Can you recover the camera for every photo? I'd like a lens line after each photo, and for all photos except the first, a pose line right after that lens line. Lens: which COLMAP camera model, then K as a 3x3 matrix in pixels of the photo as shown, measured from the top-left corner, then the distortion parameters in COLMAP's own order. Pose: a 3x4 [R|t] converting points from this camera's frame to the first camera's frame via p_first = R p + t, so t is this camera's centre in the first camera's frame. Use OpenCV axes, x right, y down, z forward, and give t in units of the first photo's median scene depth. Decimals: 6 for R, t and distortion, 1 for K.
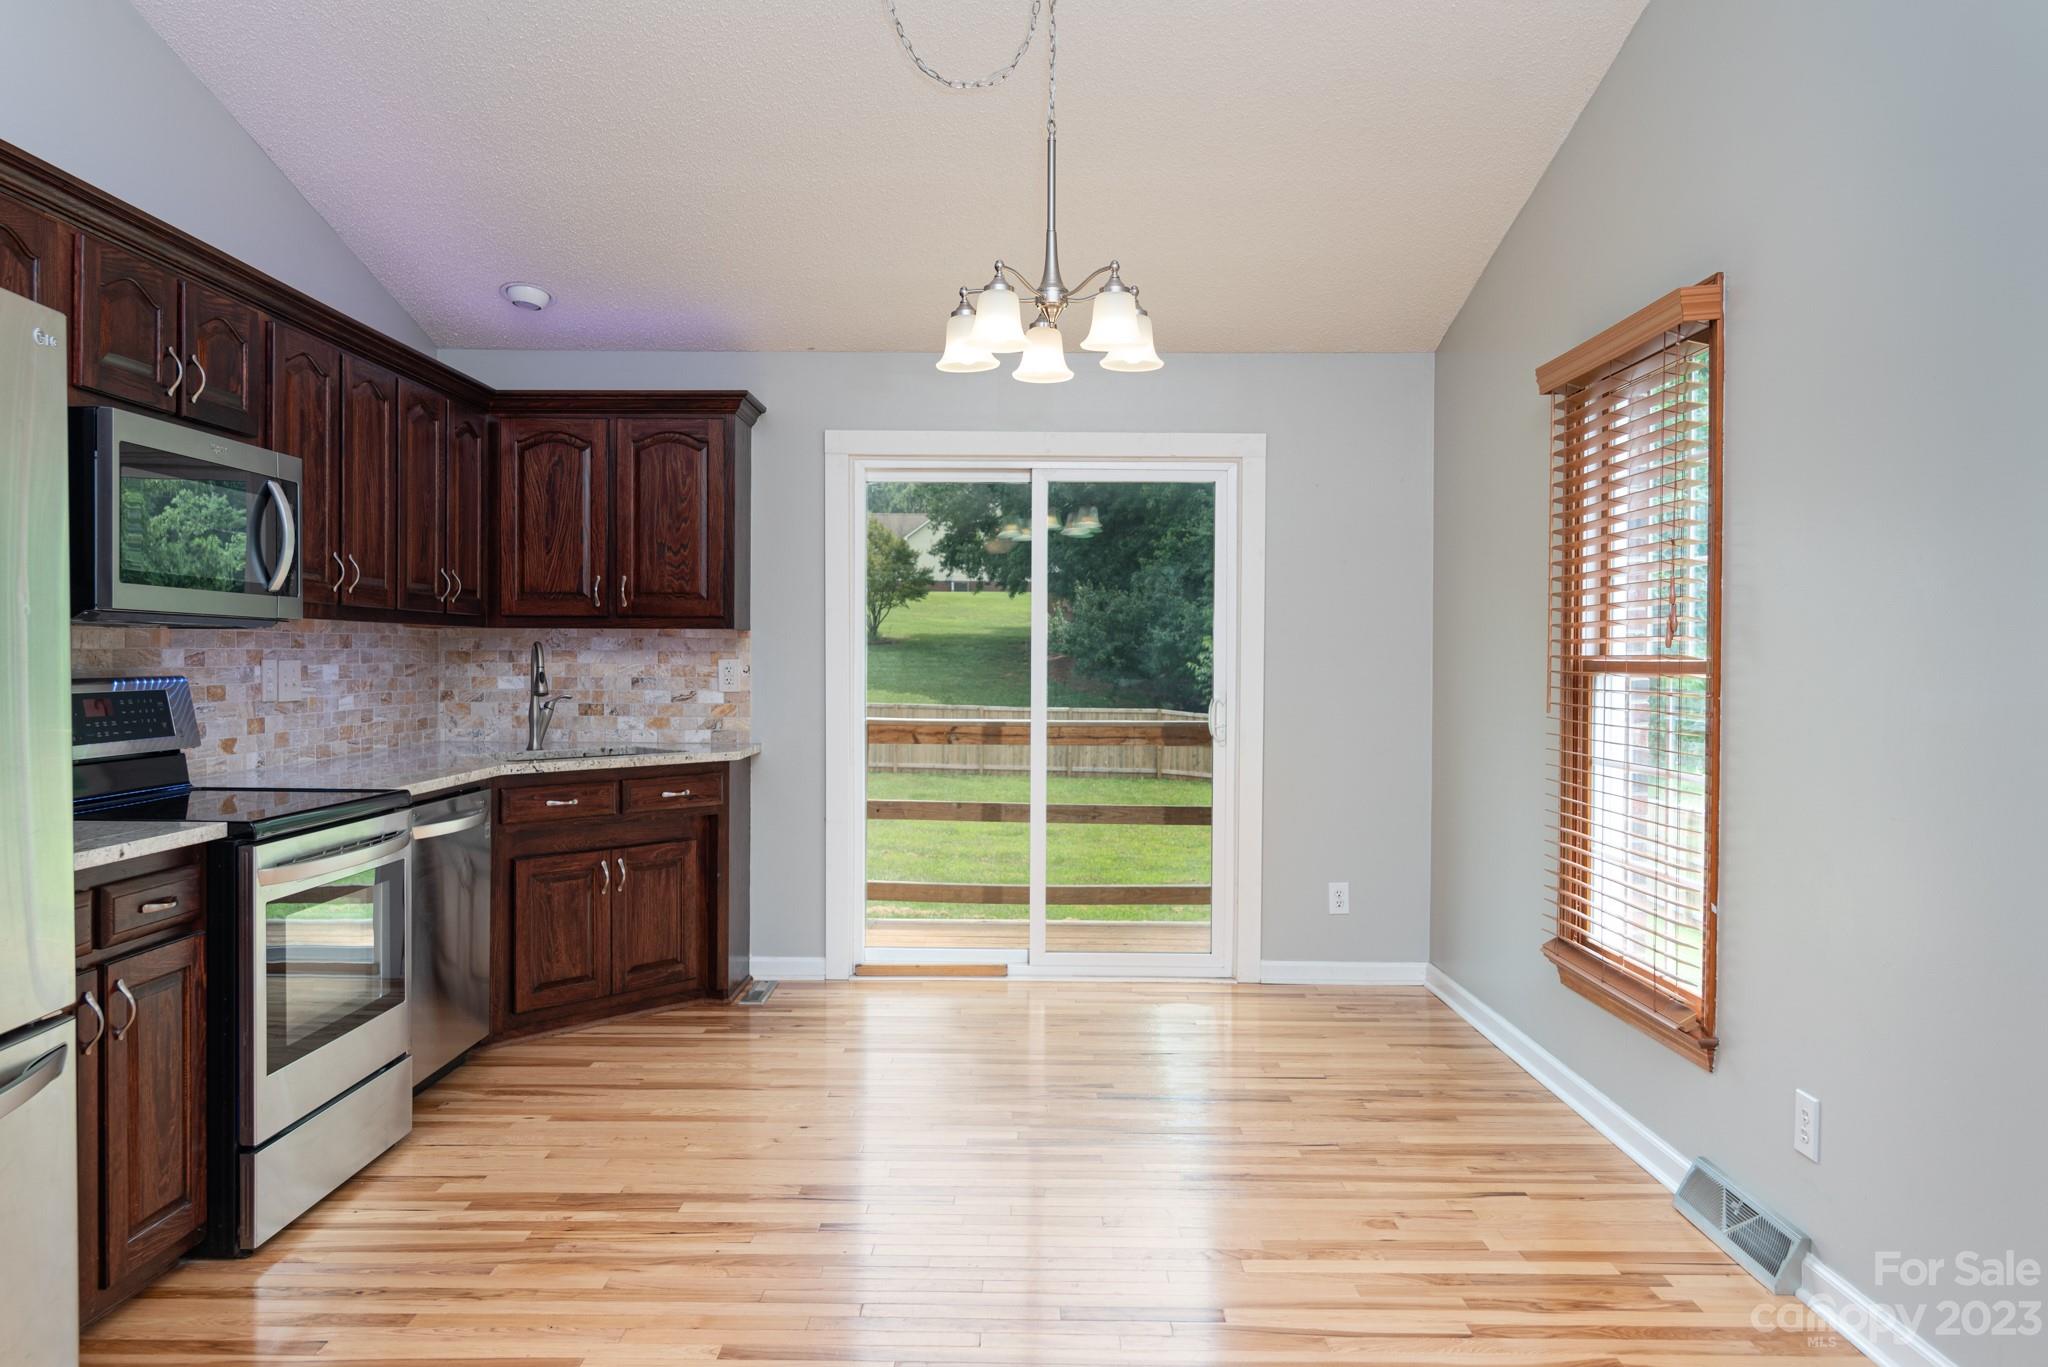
lens RADIAL K [[1448.8, 0, 1024.0], [0, 1448.8, 683.5], [0, 0, 1]] dist [-0.005009, 0.000524]
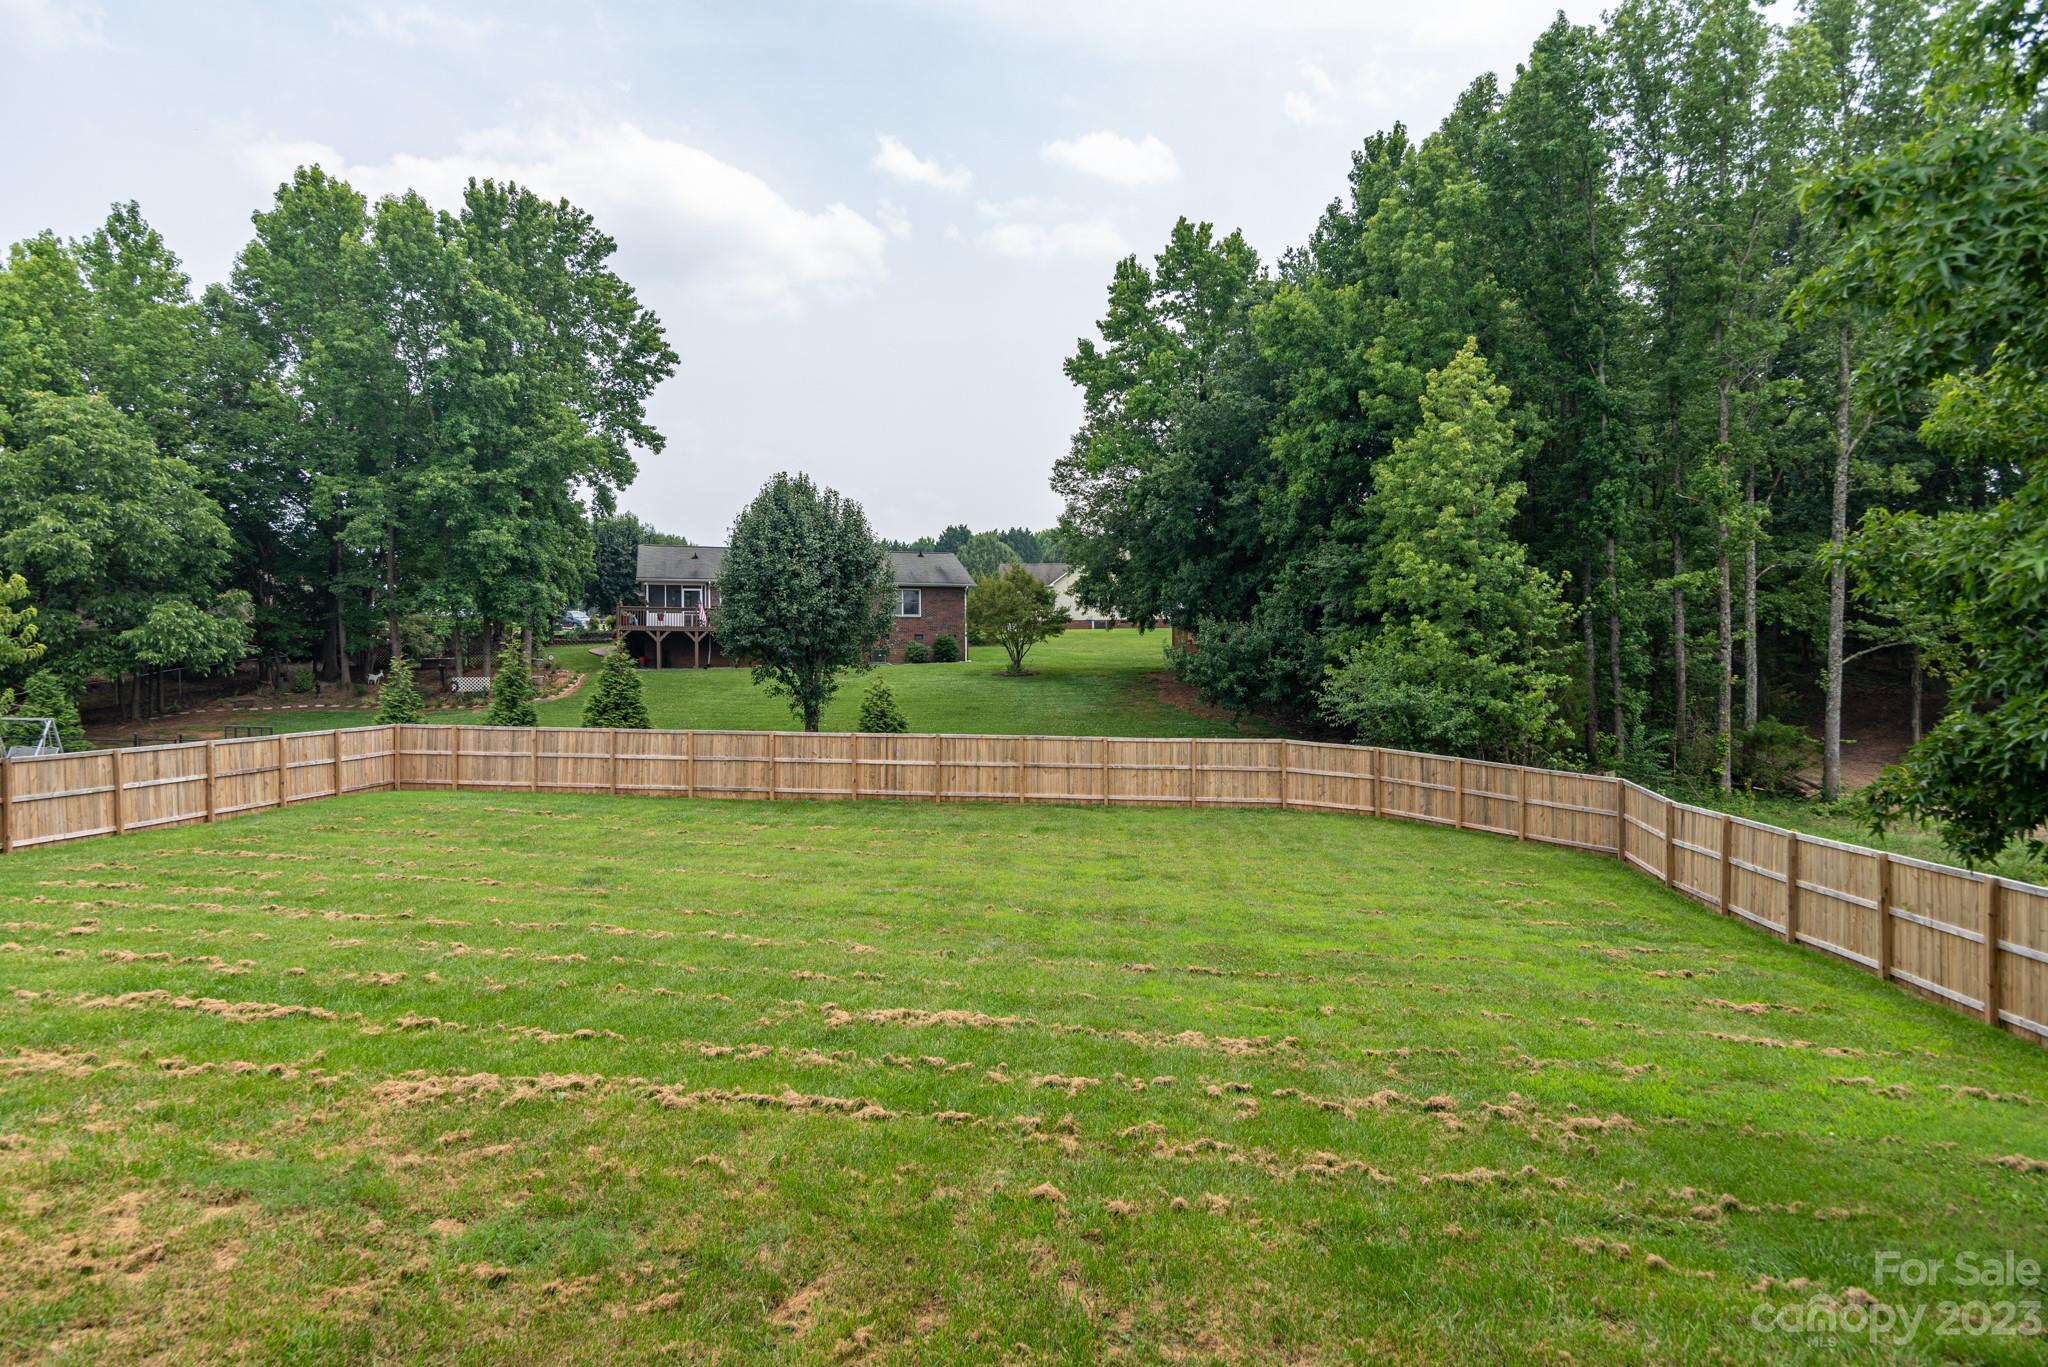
lens RADIAL K [[1173.2, 0, 1016.6], [0, 1173.2, 681.7], [0, 0, 1]] dist [0.007488, -0.003205]
pose [[0.992680, -0.013068, -0.120064, 0.058746], [0.010614, 0.999722, -0.021054, -0.047833], [0.120306, 0.019625, 0.992543, 1.295766]]
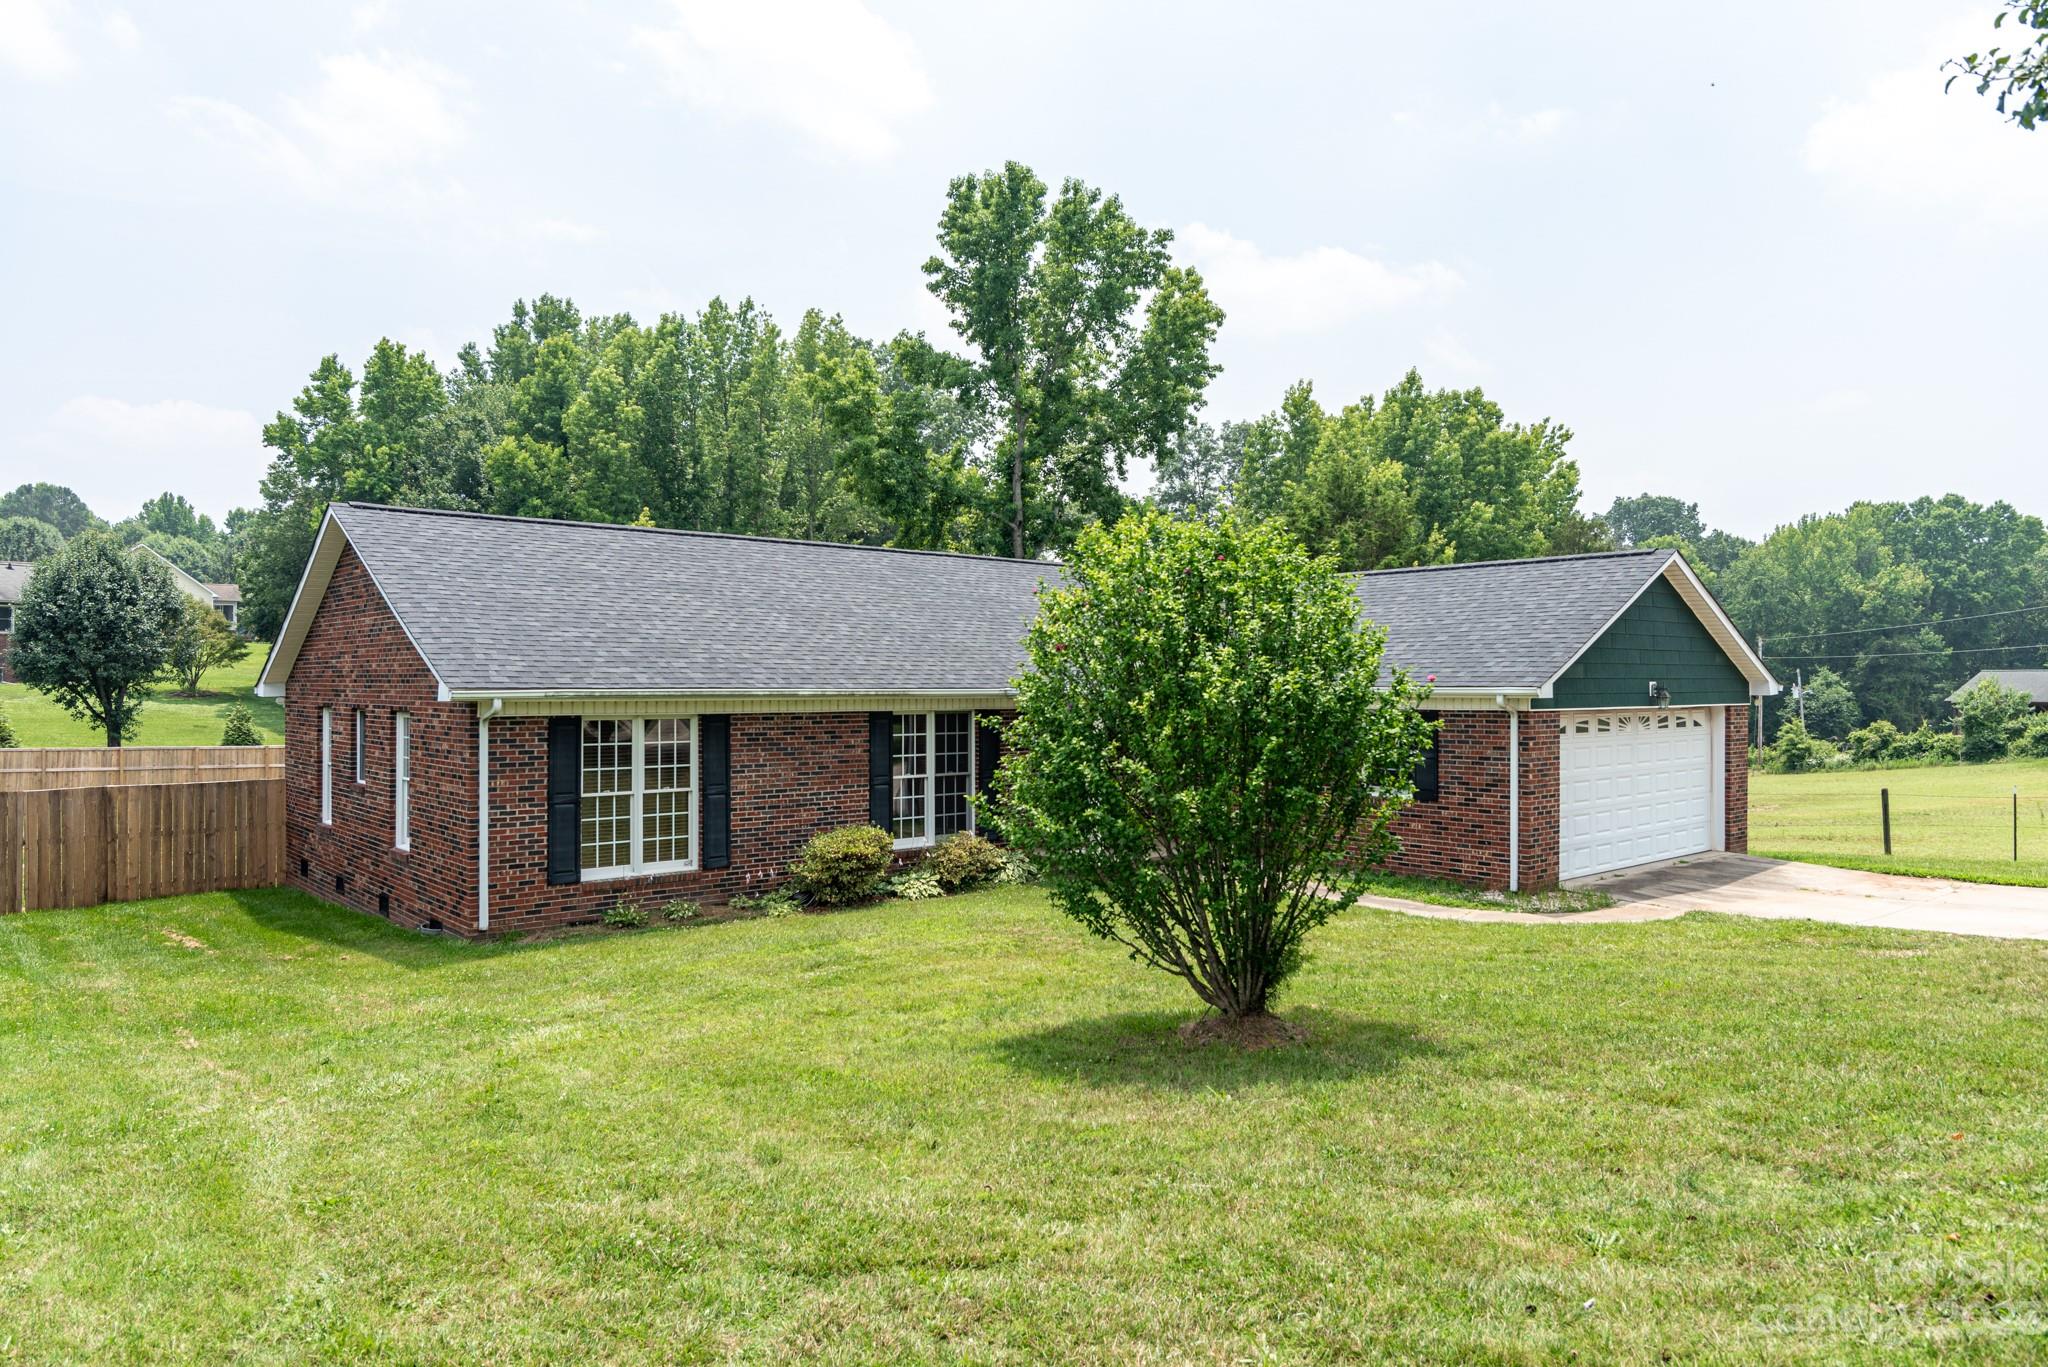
lens RADIAL K [[1310.5, 0, 1015.4], [0, 1310.5, 683.6], [0, 0, 1]] dist [0.001412, 0.001330]
pose [[0.753871, -0.002828, 0.657016, -3.755360], [0.012620, 0.999869, -0.010177, -0.211928], [-0.656901, 0.015964, 0.753808, -3.646680]]
